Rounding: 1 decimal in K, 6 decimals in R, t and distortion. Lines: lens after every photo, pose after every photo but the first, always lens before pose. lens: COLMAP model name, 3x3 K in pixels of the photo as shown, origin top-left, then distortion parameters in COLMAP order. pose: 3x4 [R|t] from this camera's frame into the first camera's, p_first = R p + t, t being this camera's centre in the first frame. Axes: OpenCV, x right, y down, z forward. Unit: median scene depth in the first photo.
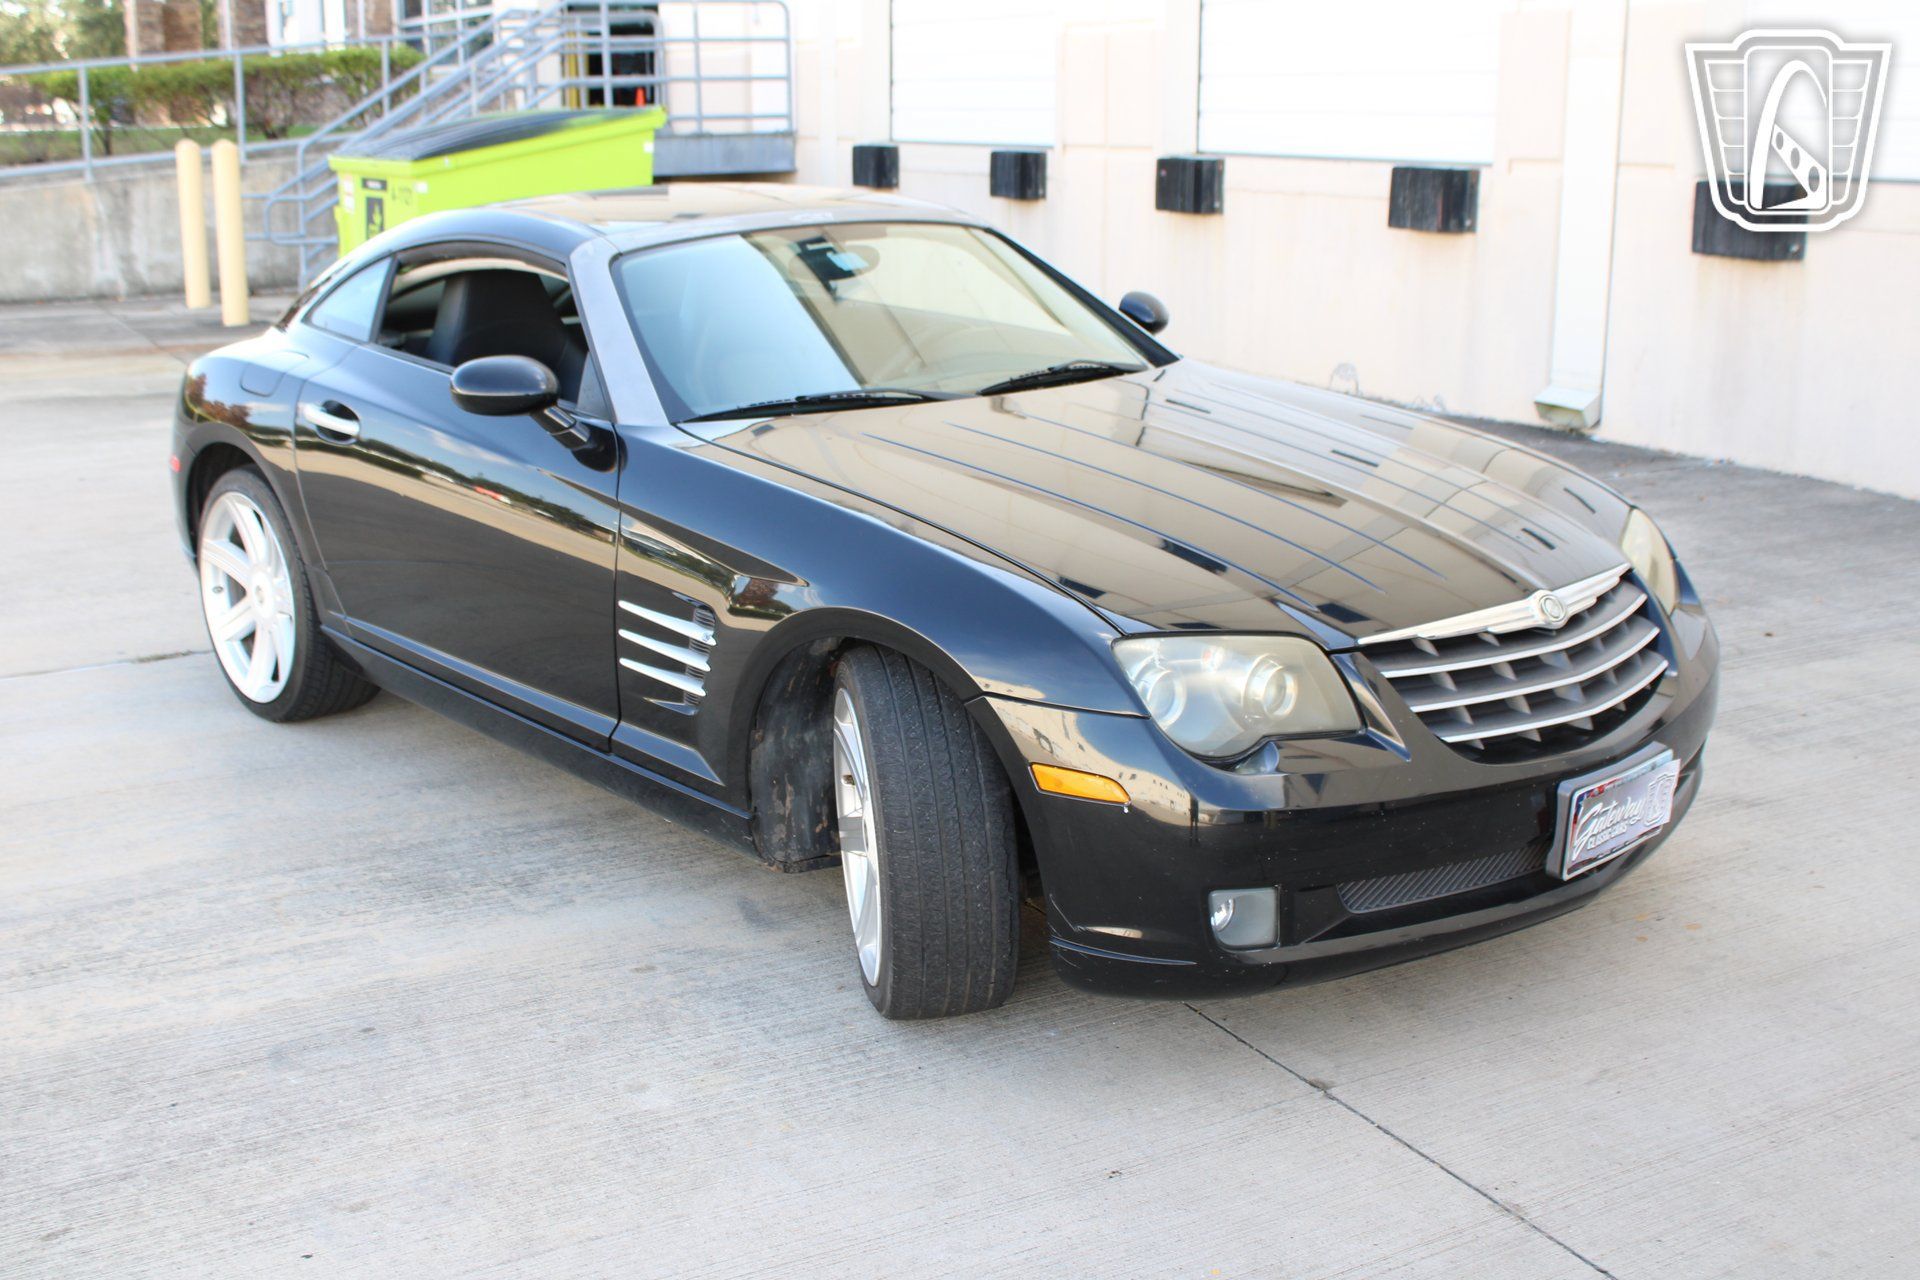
lens RADIAL K [[2142.1, 0, 932.0], [0, 2142.1, 604.0], [0, 0, 1]] dist [-0.120229, 0.170543]
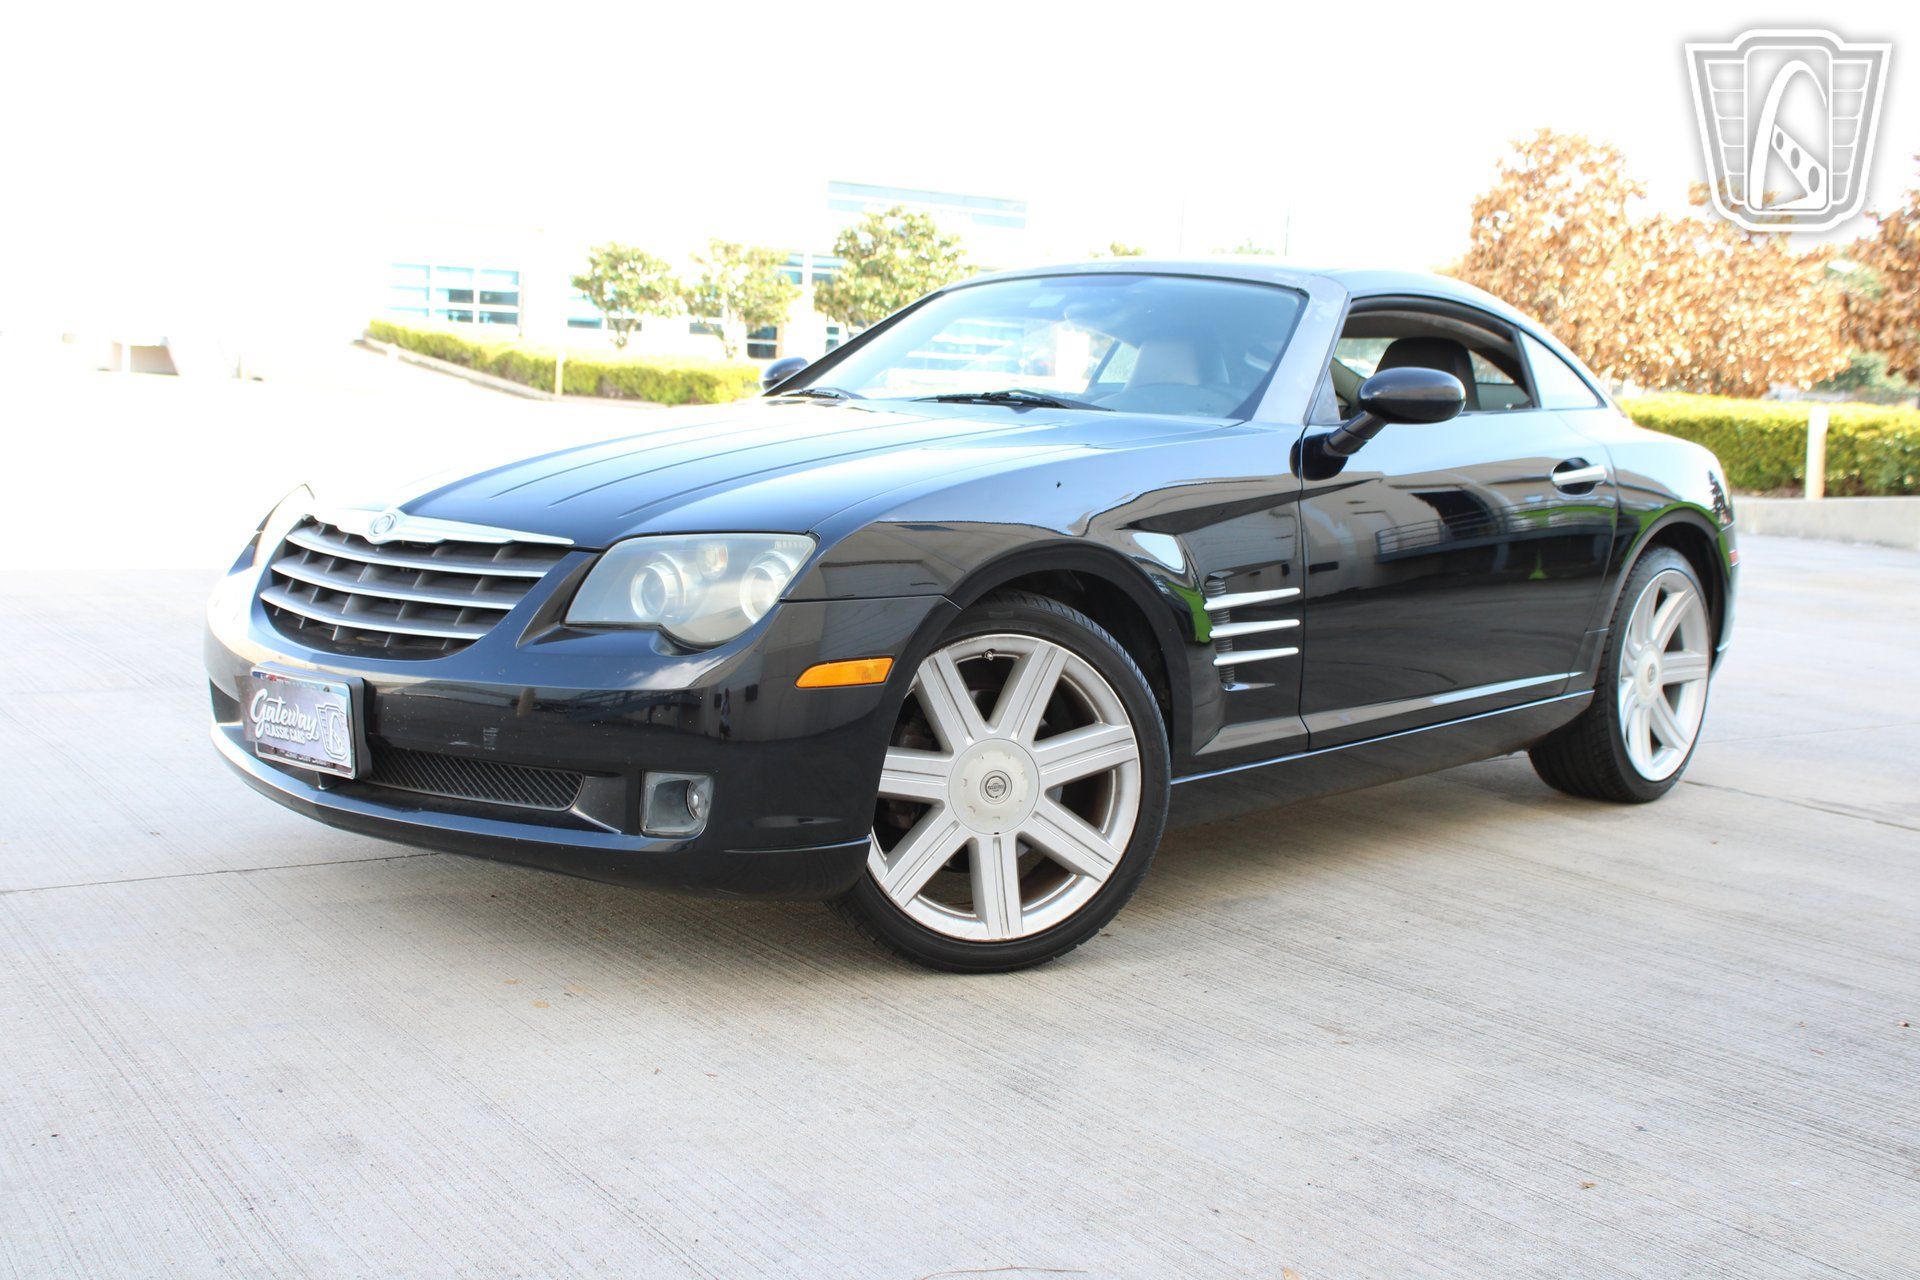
lens RADIAL K [[2142.1, 0, 932.0], [0, 2142.1, 604.0], [0, 0, 1]] dist [-0.120229, 0.170543]
pose [[0.076089, 0.104330, -0.991628, 1.165774], [-0.273864, 0.958450, 0.079825, -0.100826], [0.958754, 0.265497, 0.101499, 1.022106]]
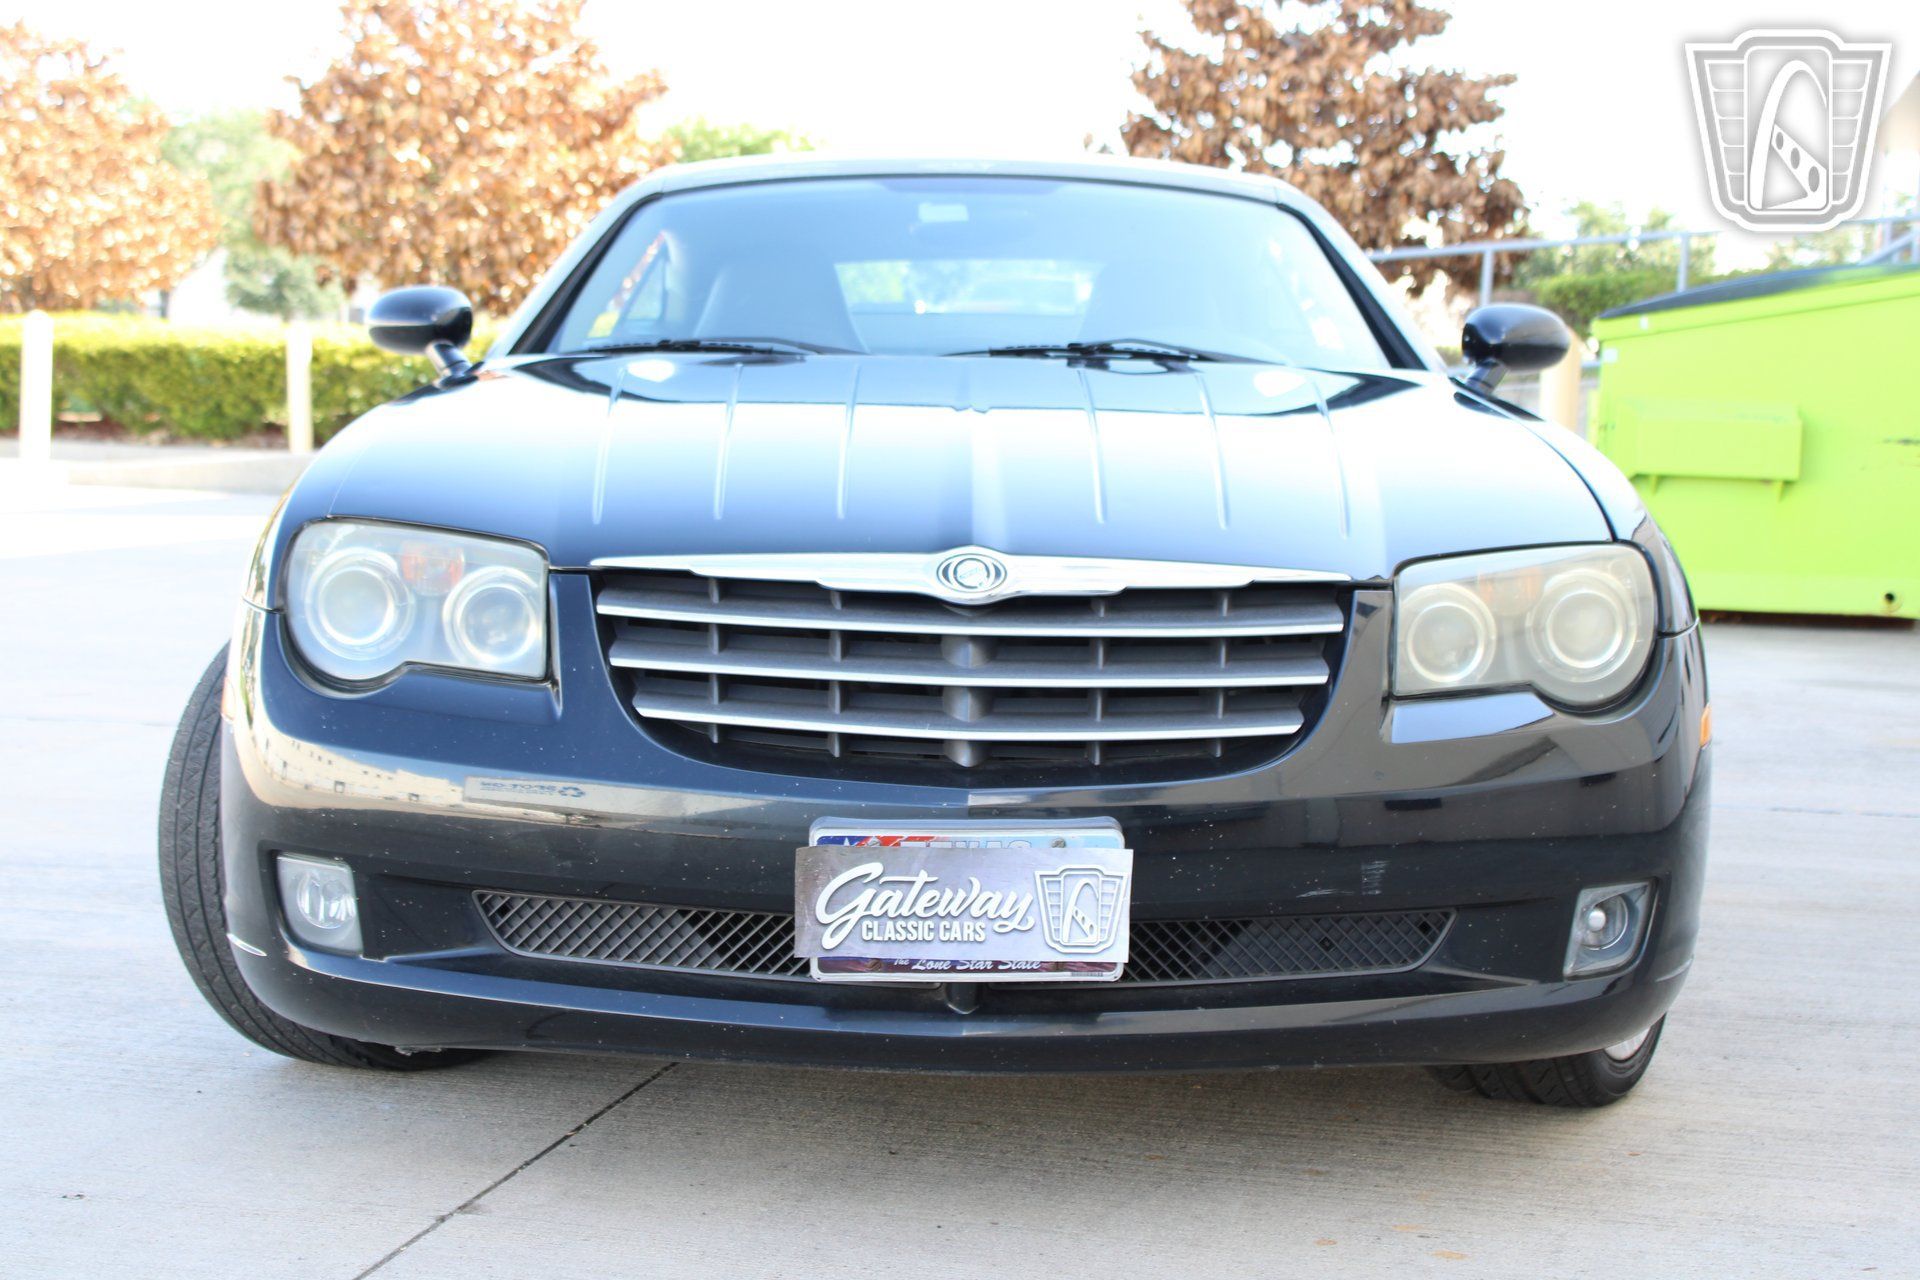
lens RADIAL K [[2890.0, 0, 960.0], [0, 2890.0, 640.0], [0, 0, 1]] dist [-0.030730, 0.063507]
pose [[0.742507, 0.078730, -0.665195, 0.758168], [-0.180640, 0.979811, -0.085669, 0.083896], [0.645021, 0.183770, 0.741739, 0.325027]]
